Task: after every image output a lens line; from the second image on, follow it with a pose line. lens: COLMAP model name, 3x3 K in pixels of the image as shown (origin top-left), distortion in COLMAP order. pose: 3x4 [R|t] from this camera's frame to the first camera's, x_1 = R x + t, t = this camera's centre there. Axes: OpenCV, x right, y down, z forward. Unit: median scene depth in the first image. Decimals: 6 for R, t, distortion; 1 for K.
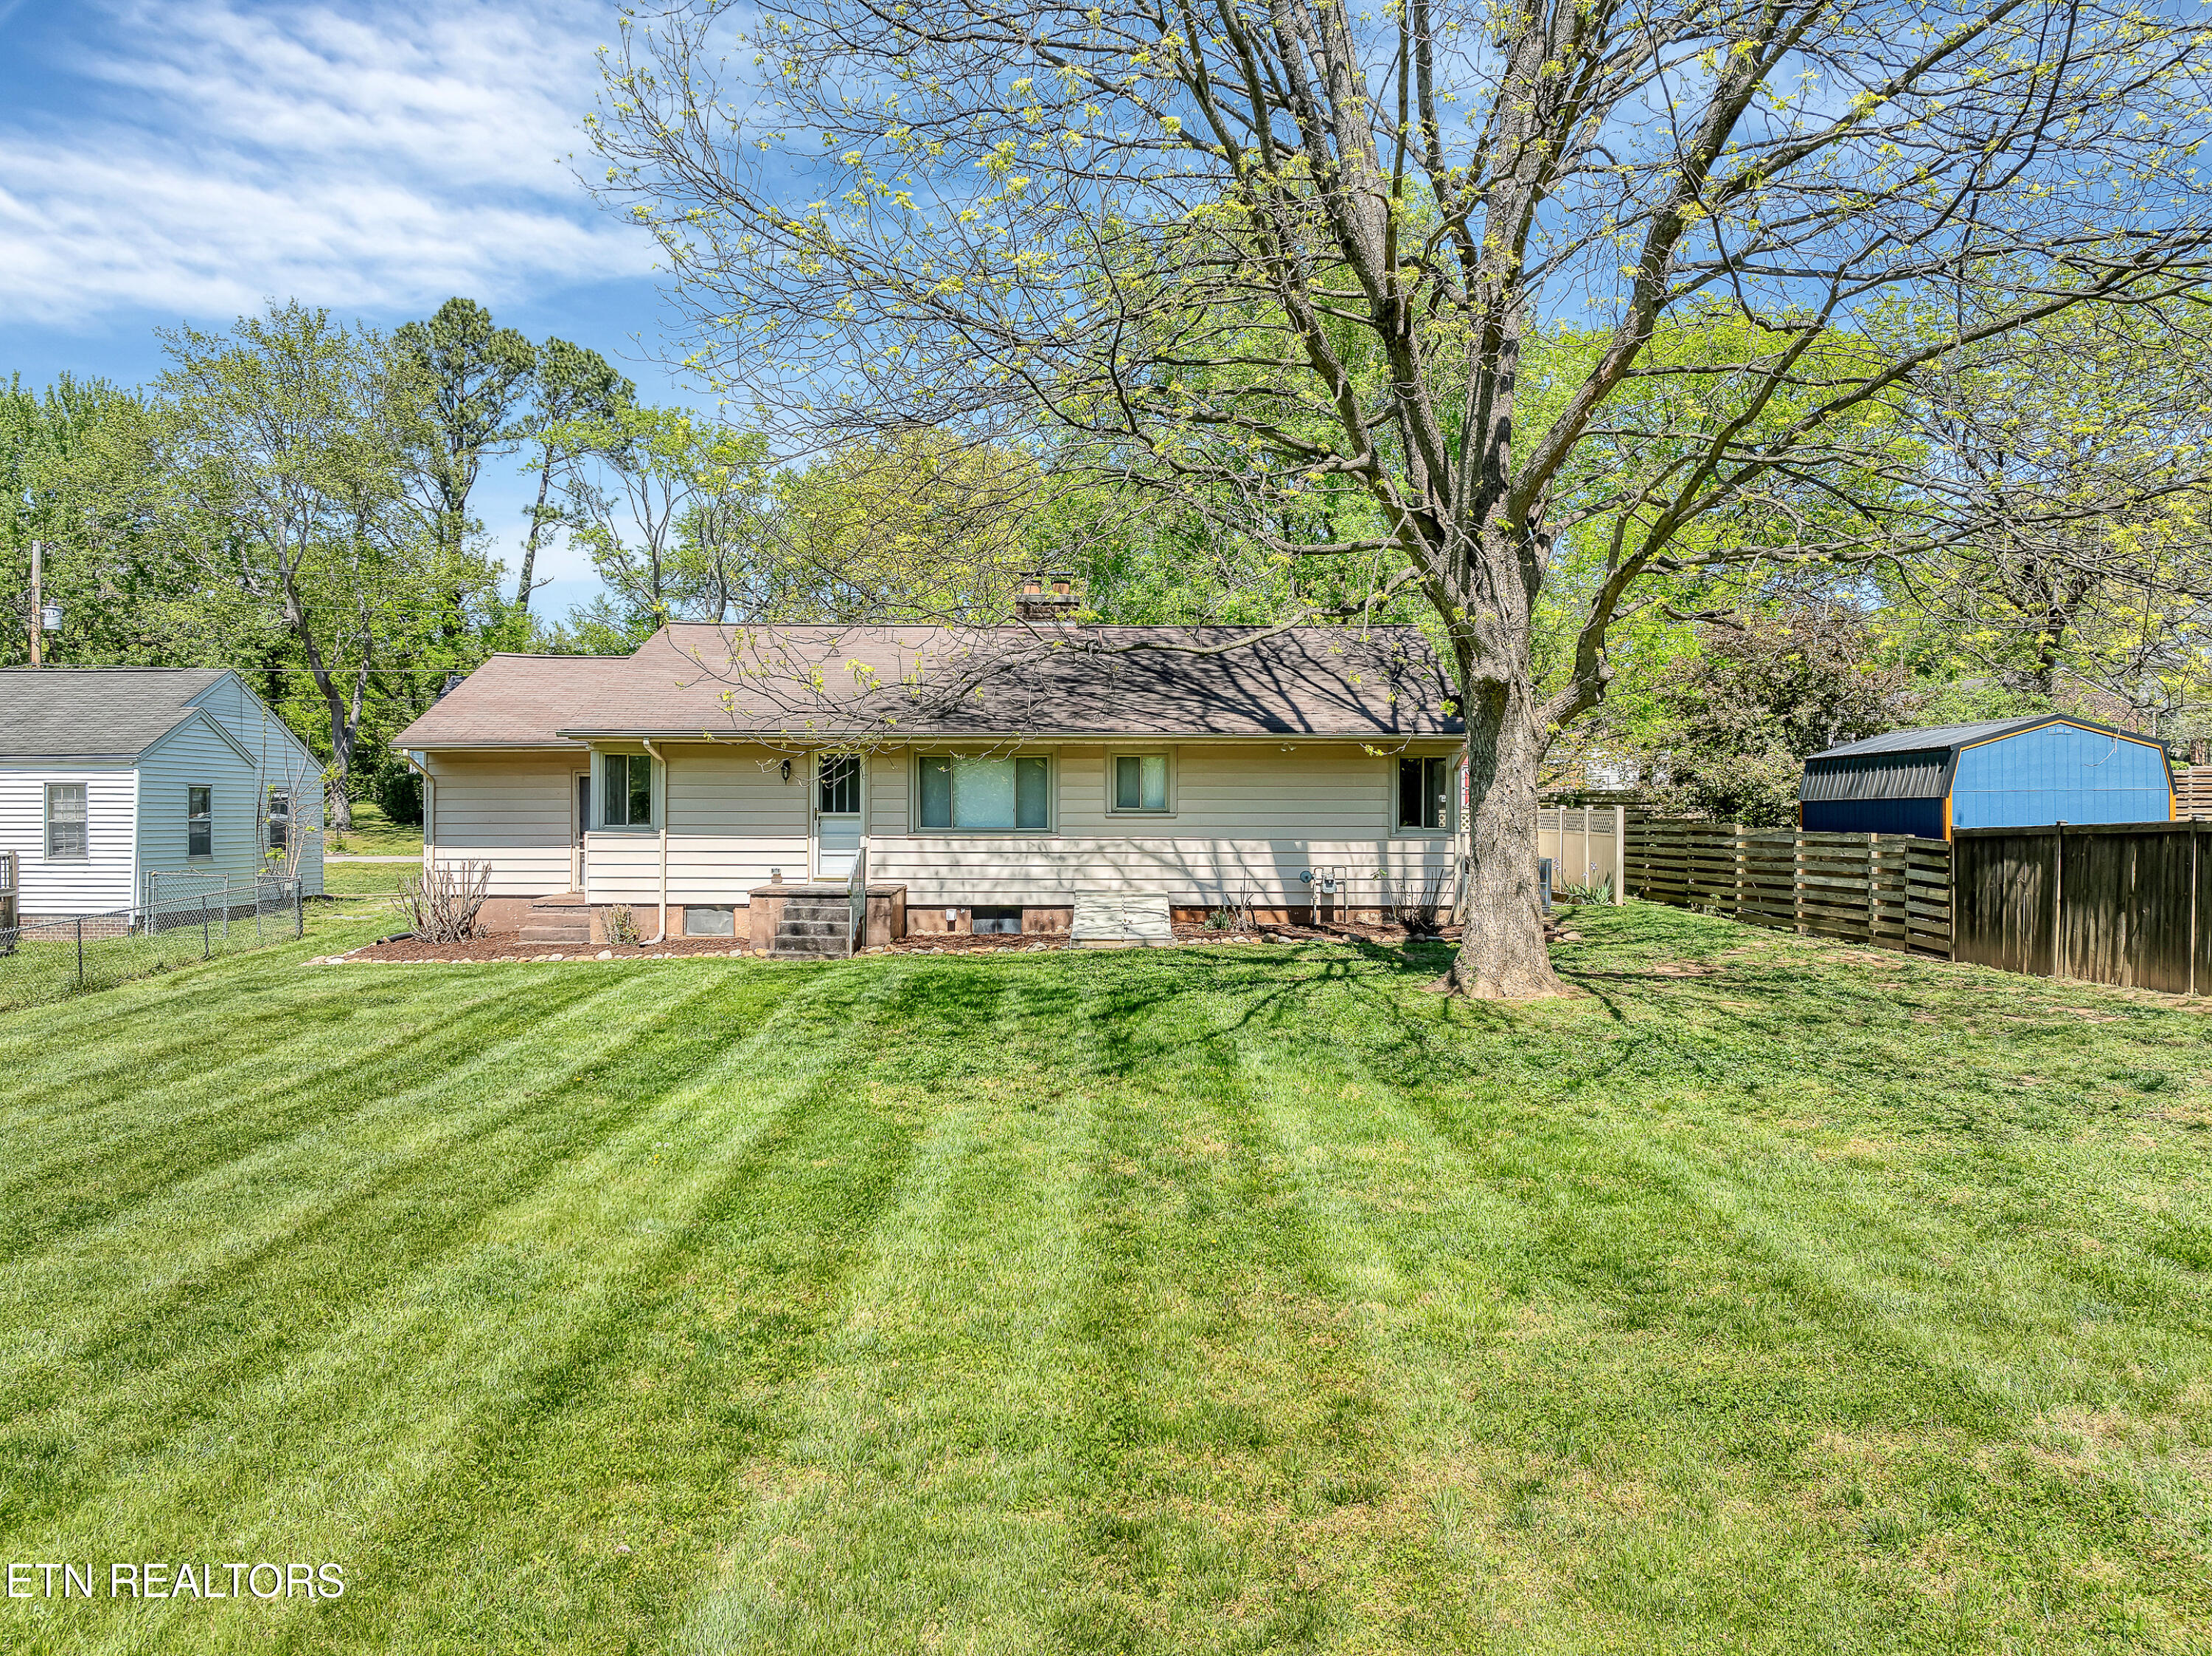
lens RADIAL K [[1562.6, 0, 1108.6], [0, 1562.6, 819.3], [0, 0, 1]] dist [-0.047697, 0.021867]
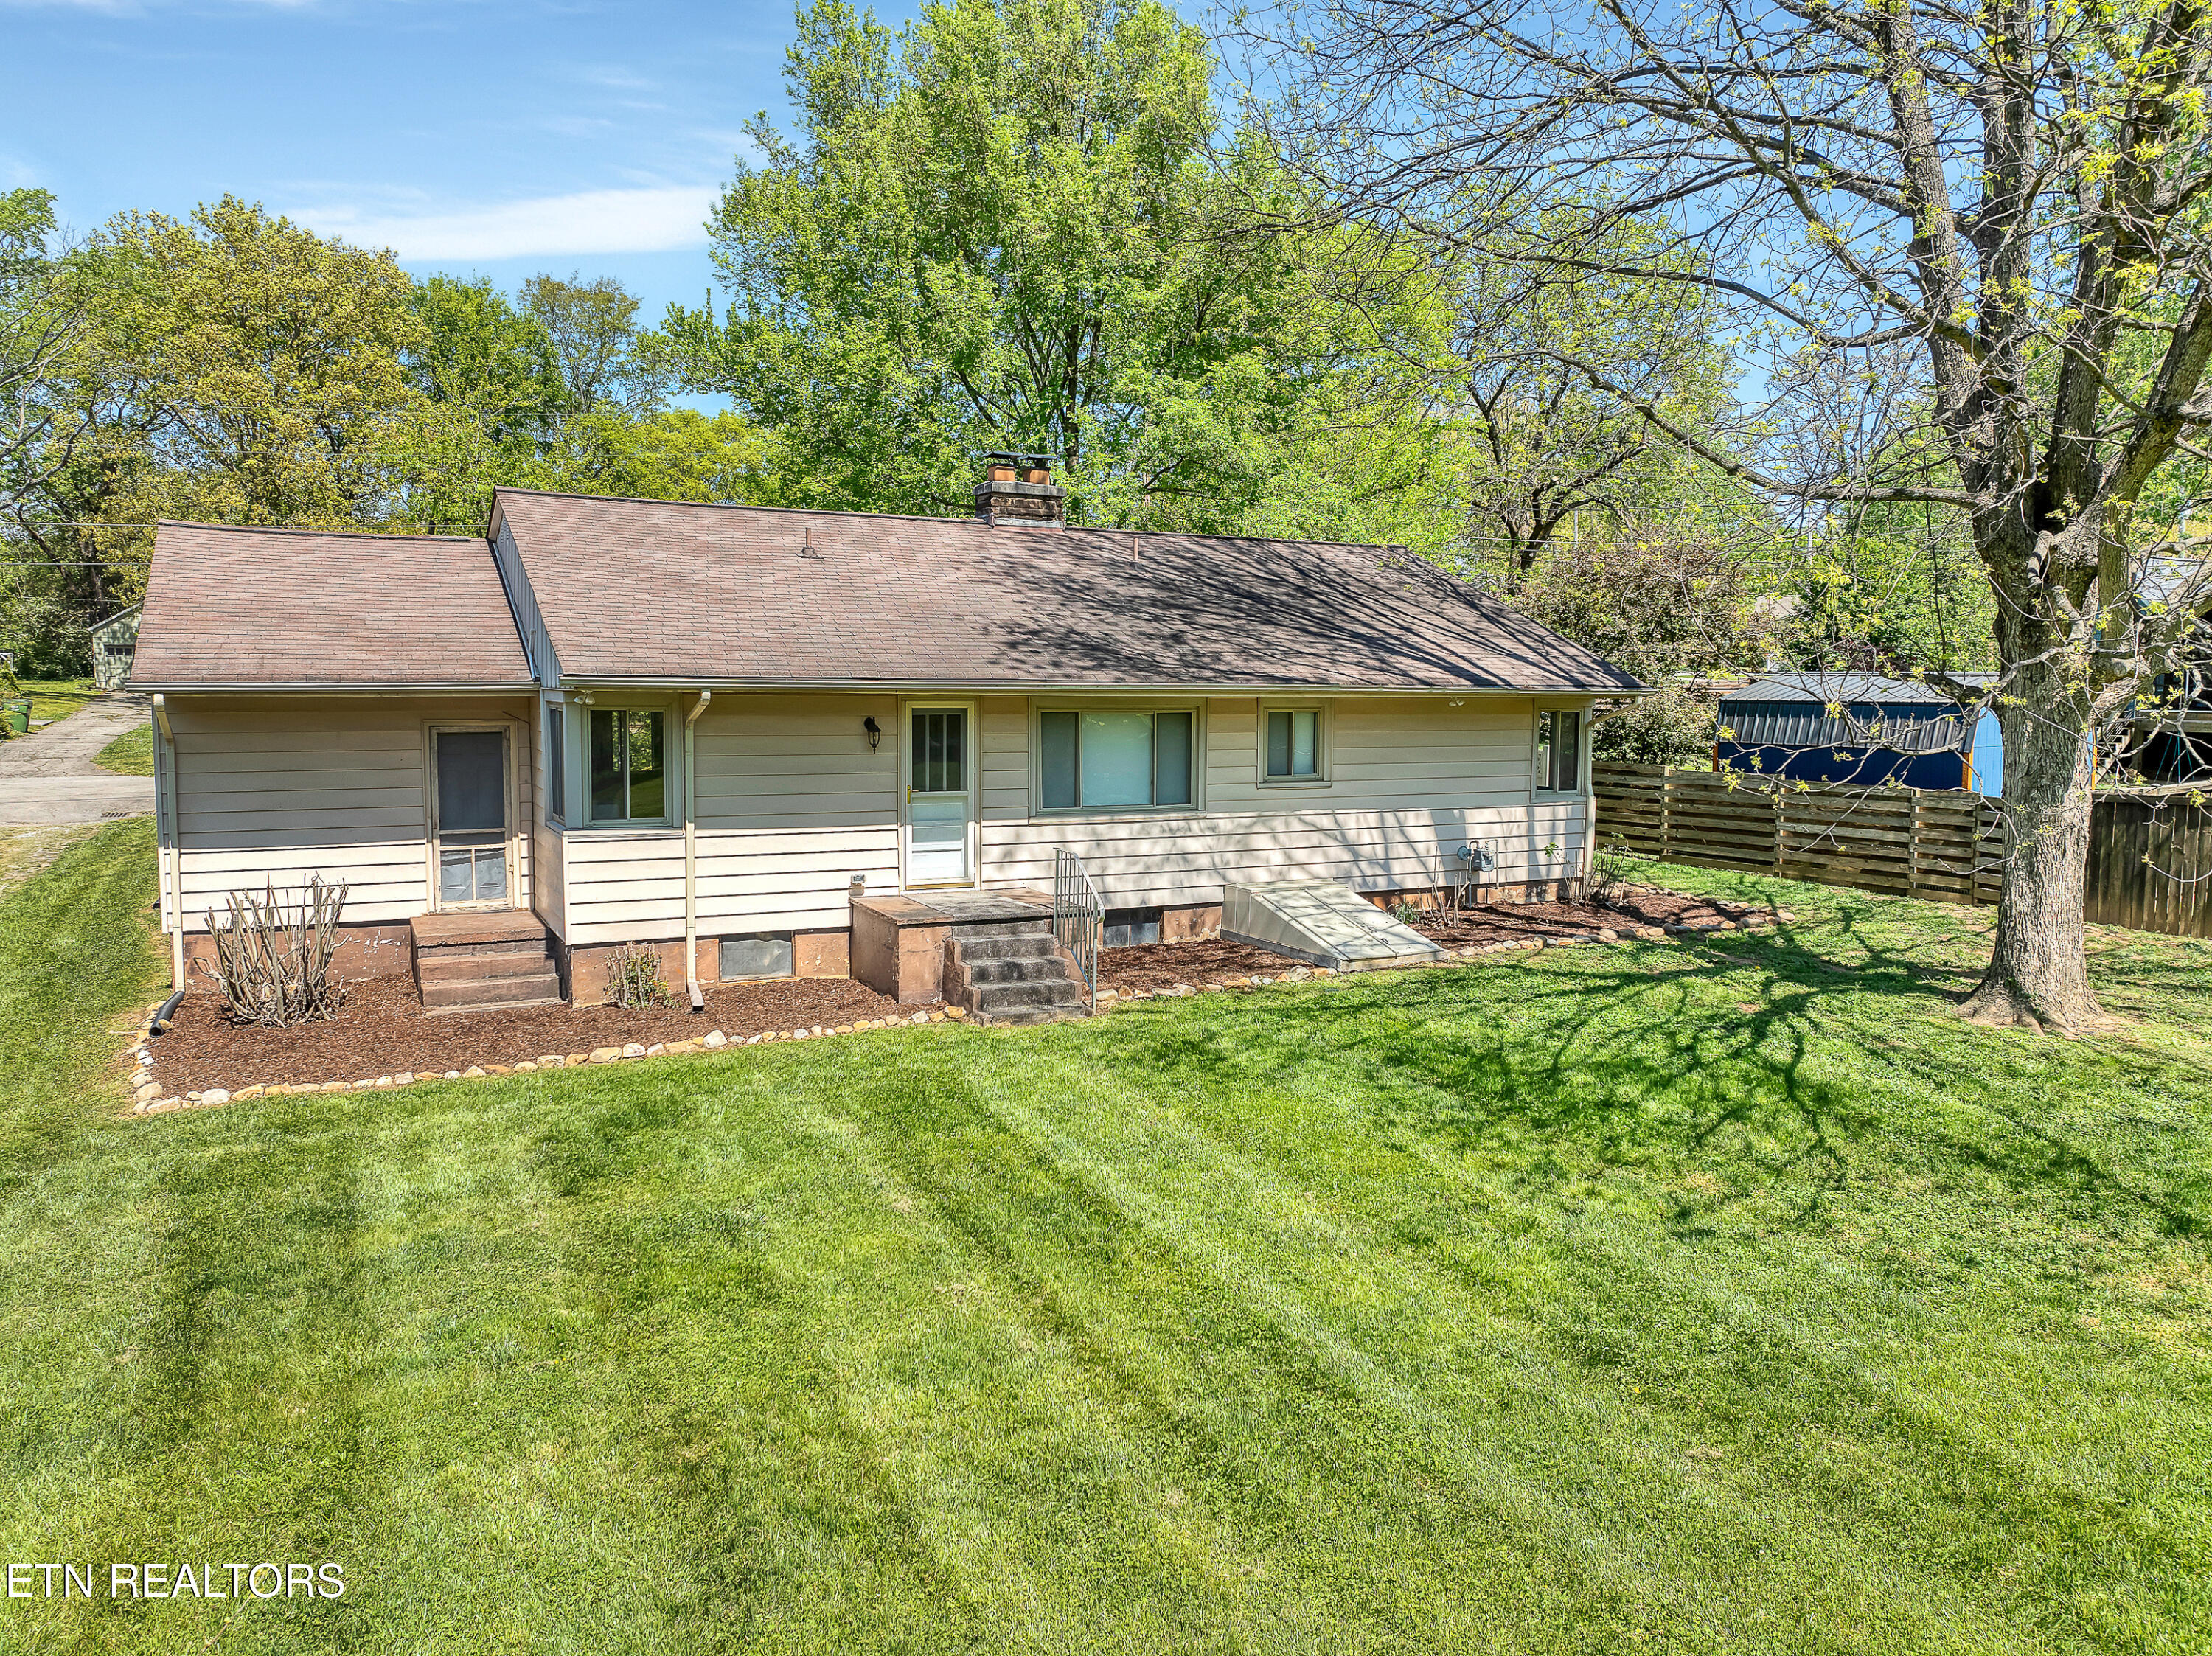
lens RADIAL K [[1562.6, 0, 1125.4], [0, 1562.6, 828.4], [0, 0, 1]] dist [-0.047697, 0.021867]
pose [[0.877638, -0.038754, 0.477755, -0.435788], [-0.004893, 0.995950, 0.089777, -0.051067], [-0.479299, -0.081129, 0.873894, 0.342669]]
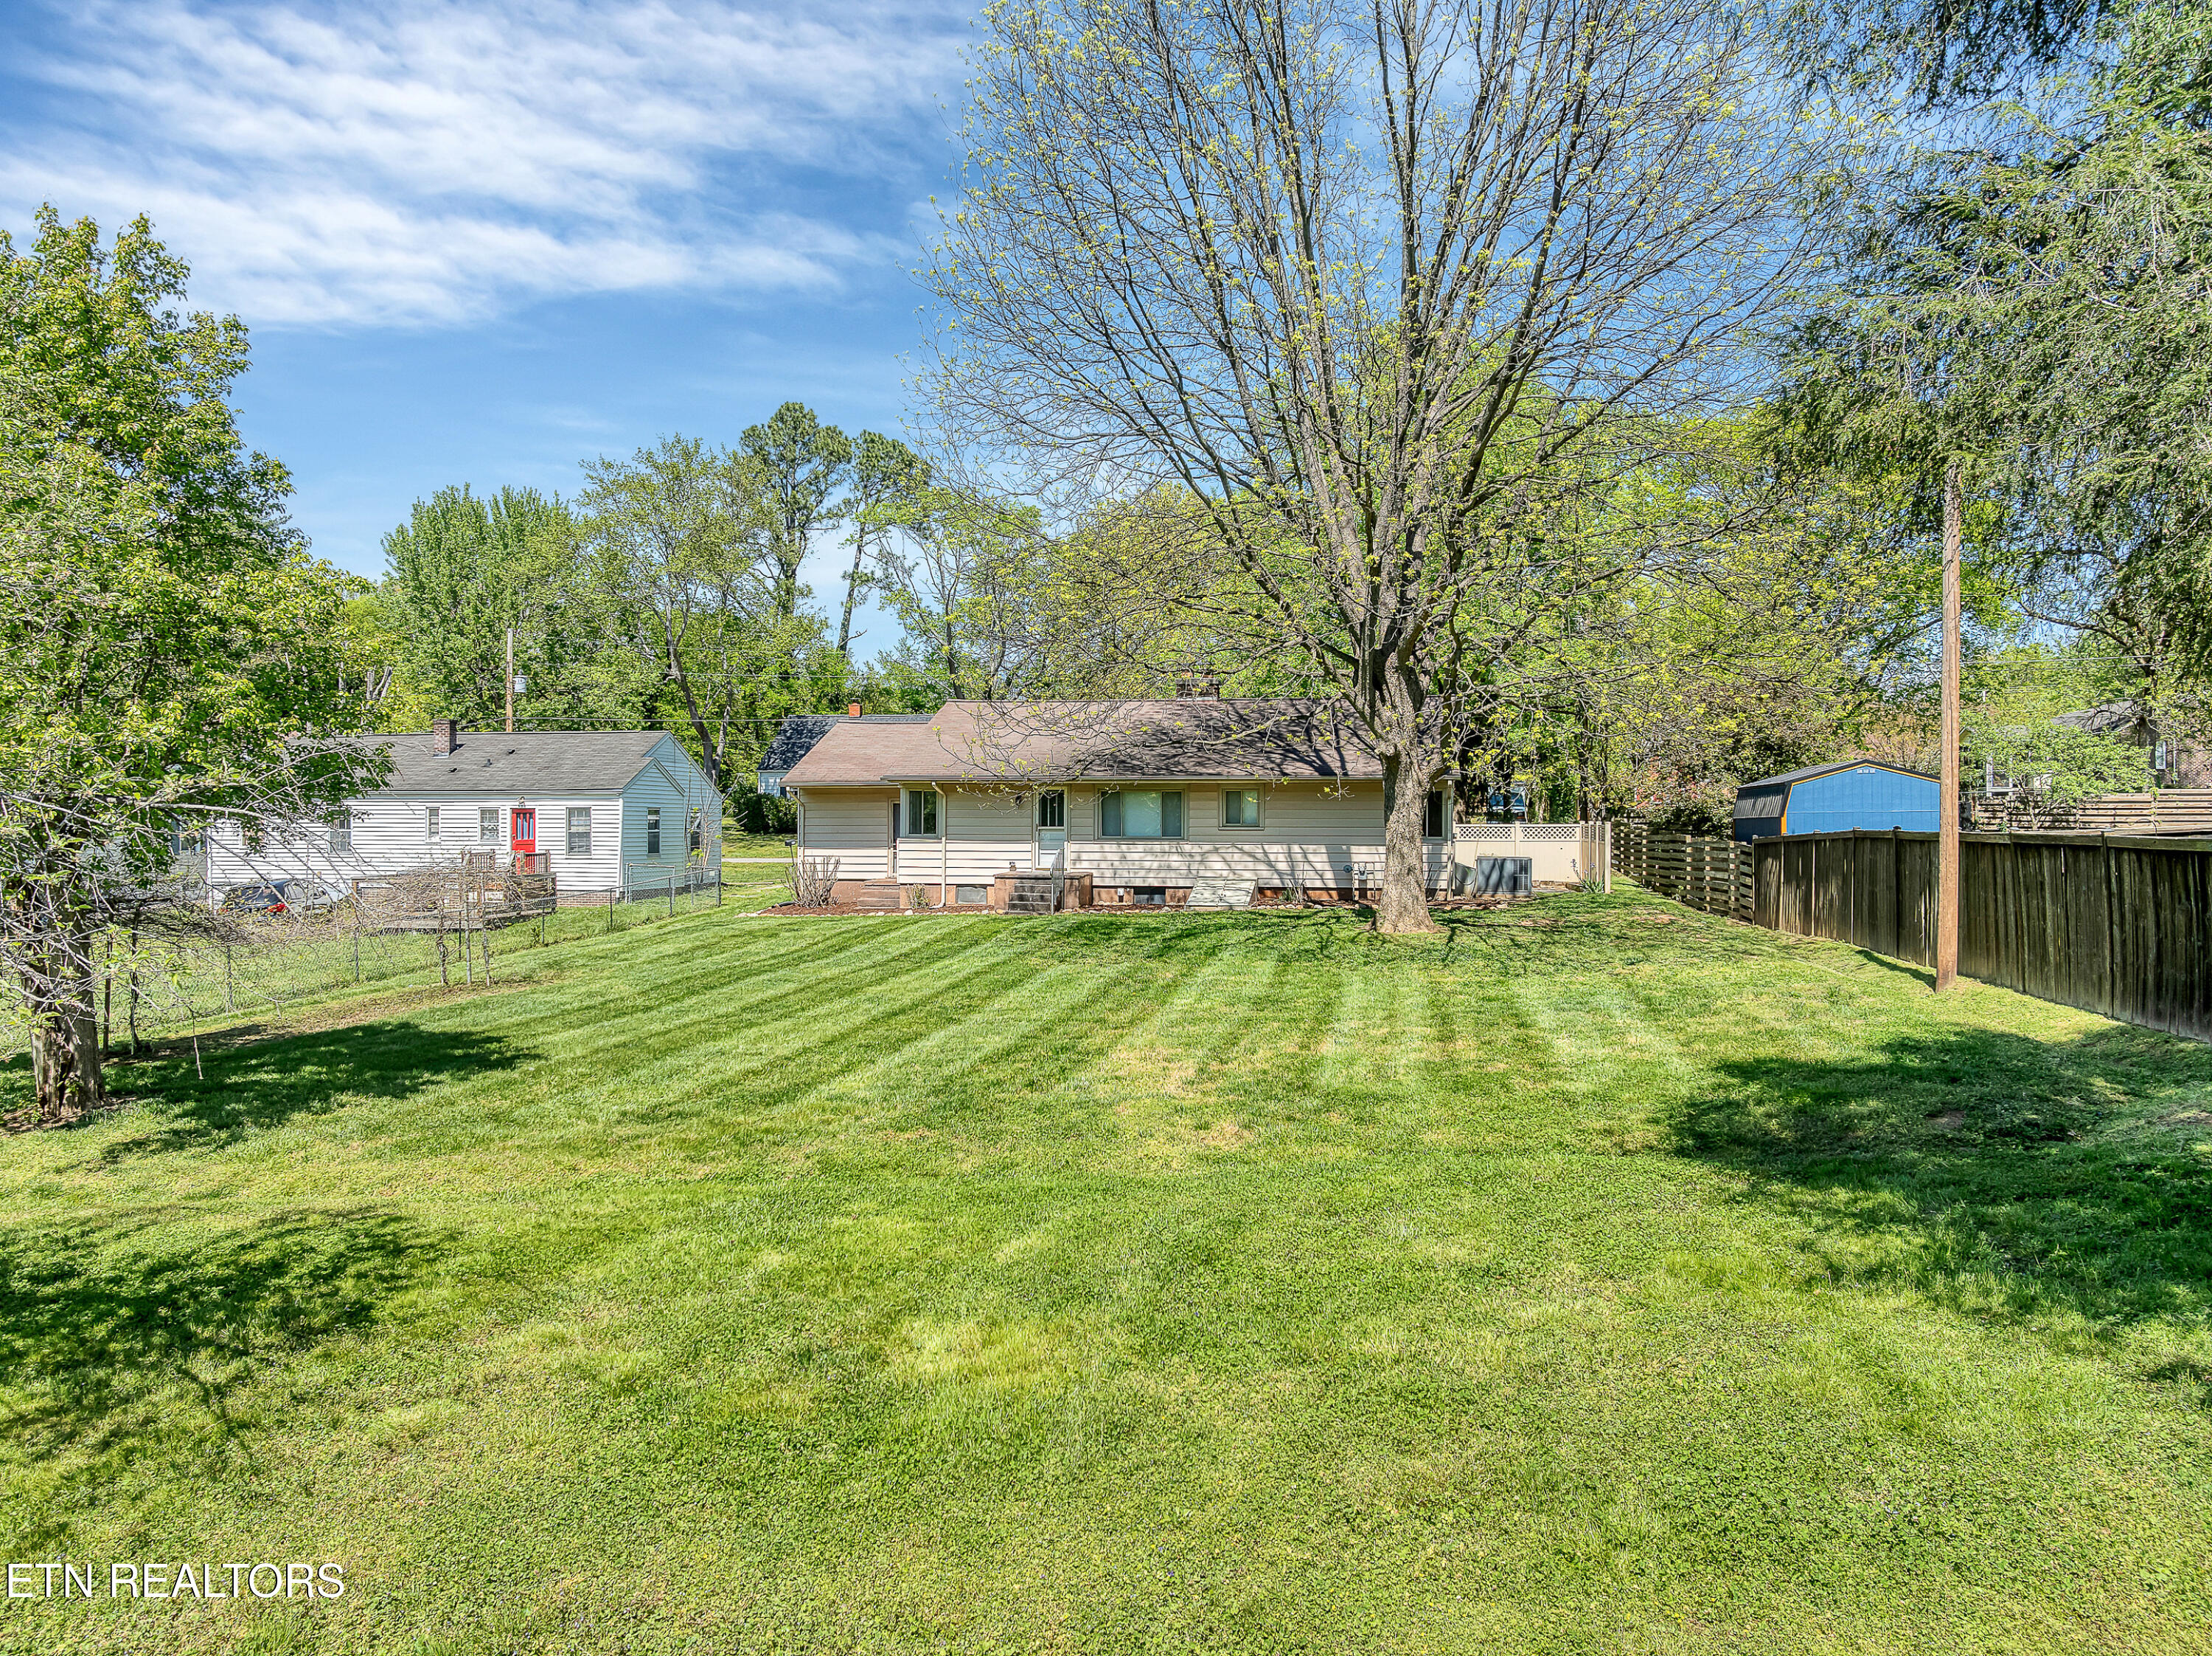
lens RADIAL K [[1562.6, 0, 1098.5], [0, 1562.6, 830.5], [0, 0, 1]] dist [-0.047697, 0.021867]
pose [[0.981821, 0.000955, -0.189807, 0.174972], [-0.000858, 0.999999, 0.000593, -0.001413], [0.189807, -0.000420, 0.981821, -0.547887]]
